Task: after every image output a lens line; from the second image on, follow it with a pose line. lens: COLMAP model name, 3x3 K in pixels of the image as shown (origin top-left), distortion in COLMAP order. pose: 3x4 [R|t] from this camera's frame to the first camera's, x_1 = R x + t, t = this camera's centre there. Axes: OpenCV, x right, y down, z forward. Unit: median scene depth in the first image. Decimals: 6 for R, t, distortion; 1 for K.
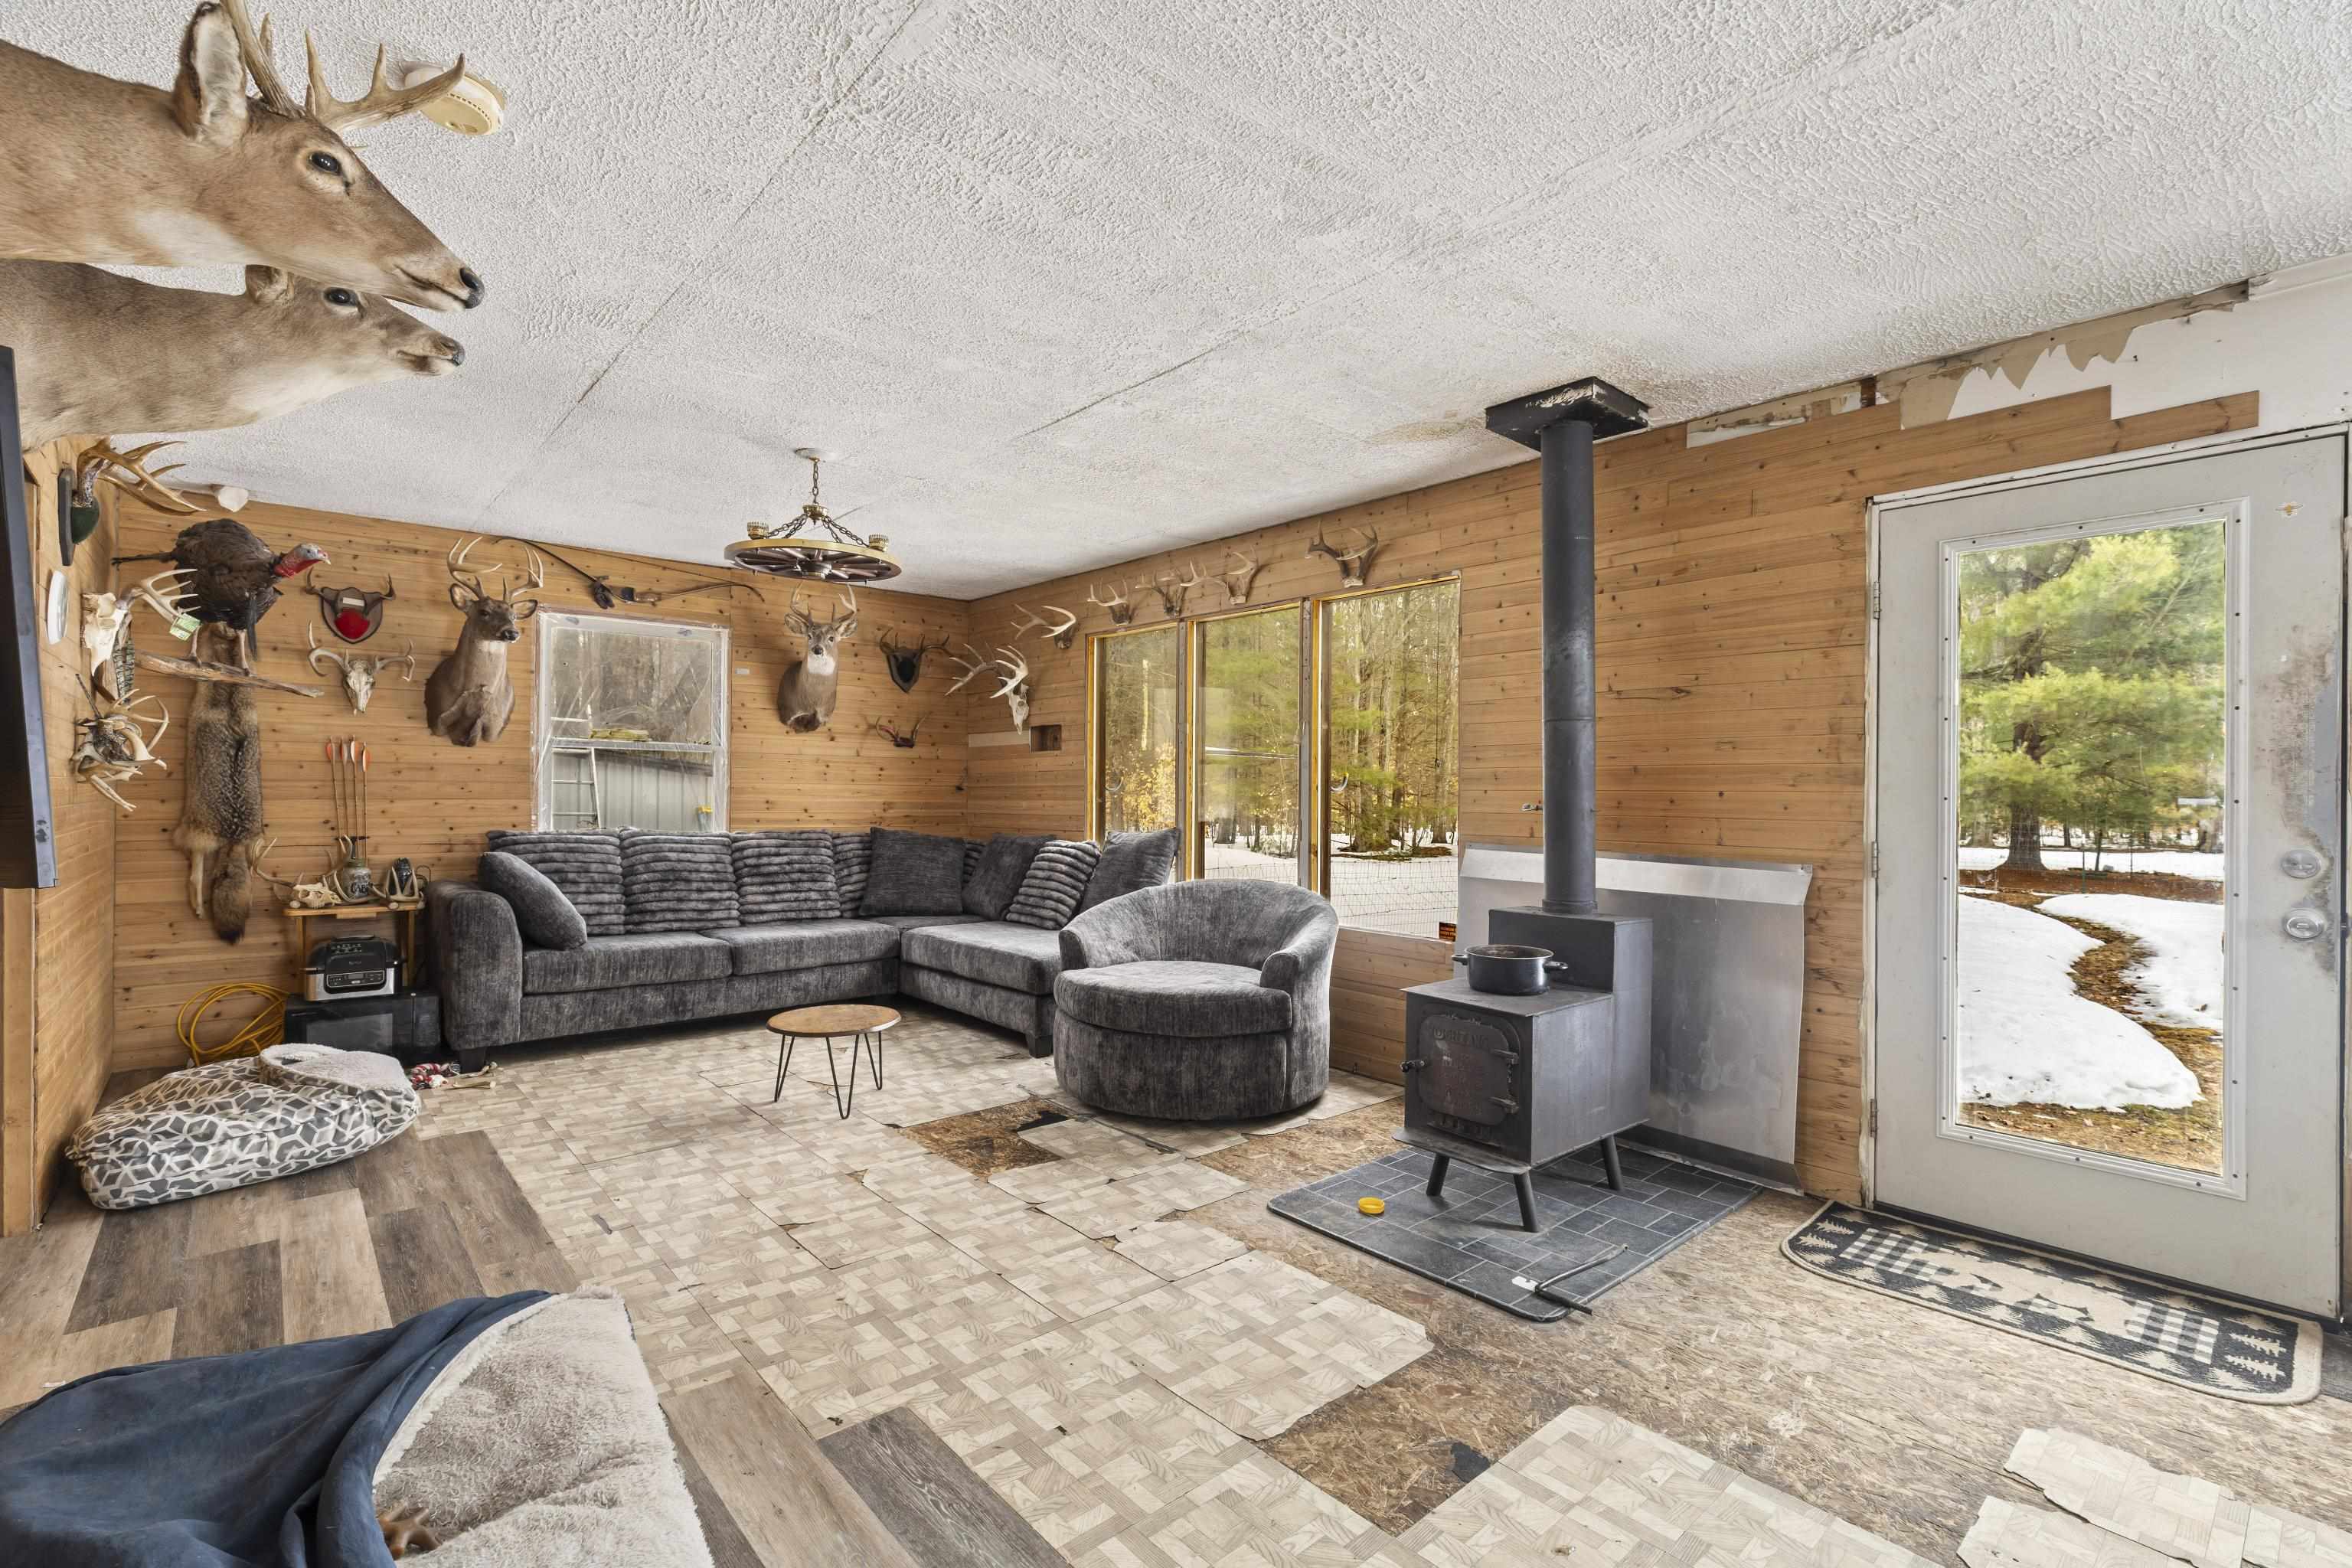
lens RADIAL K [[1048.5, 0, 1185.0], [0, 1048.5, 785.2], [0, 0, 1]] dist [0.011558, -0.001187]
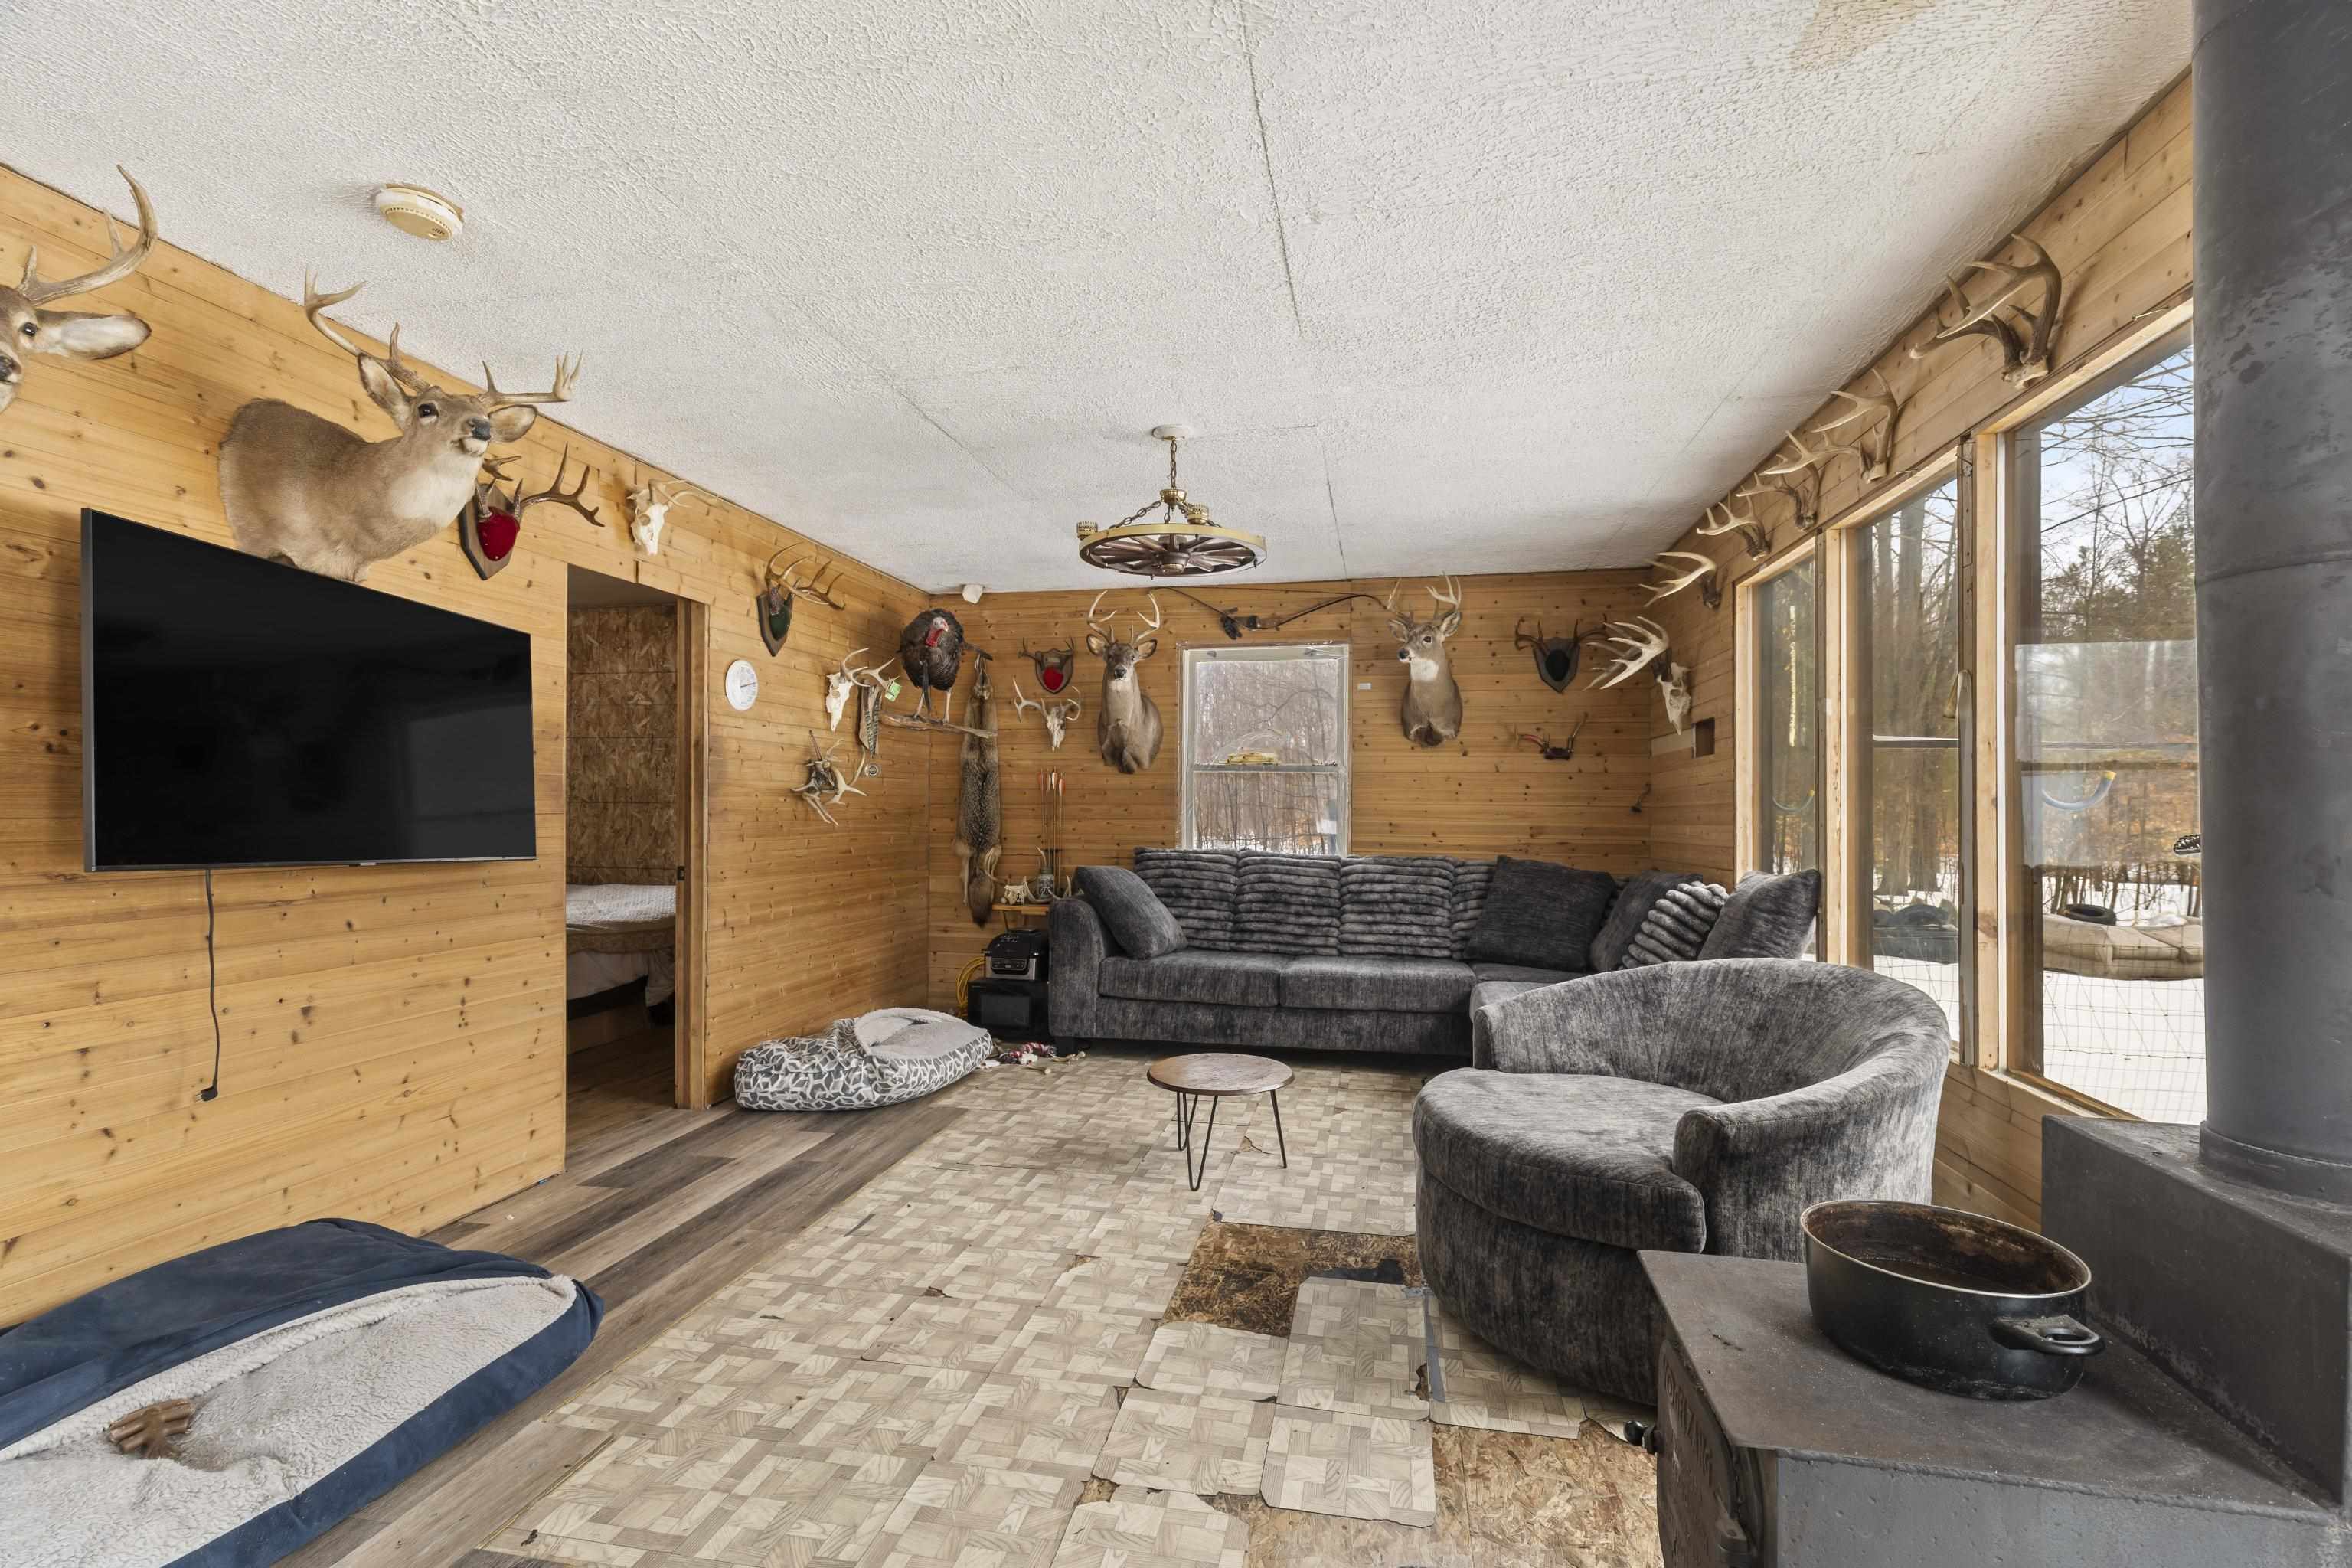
lens RADIAL K [[1048.5, 0, 1180.1], [0, 1048.5, 796.4], [0, 0, 1]] dist [0.011558, -0.001187]
pose [[0.611080, -0.014178, -0.791442, 0.302505], [0.003447, 0.999878, -0.015251, 0.006409], [0.791561, 0.006591, 0.611054, 0.394609]]
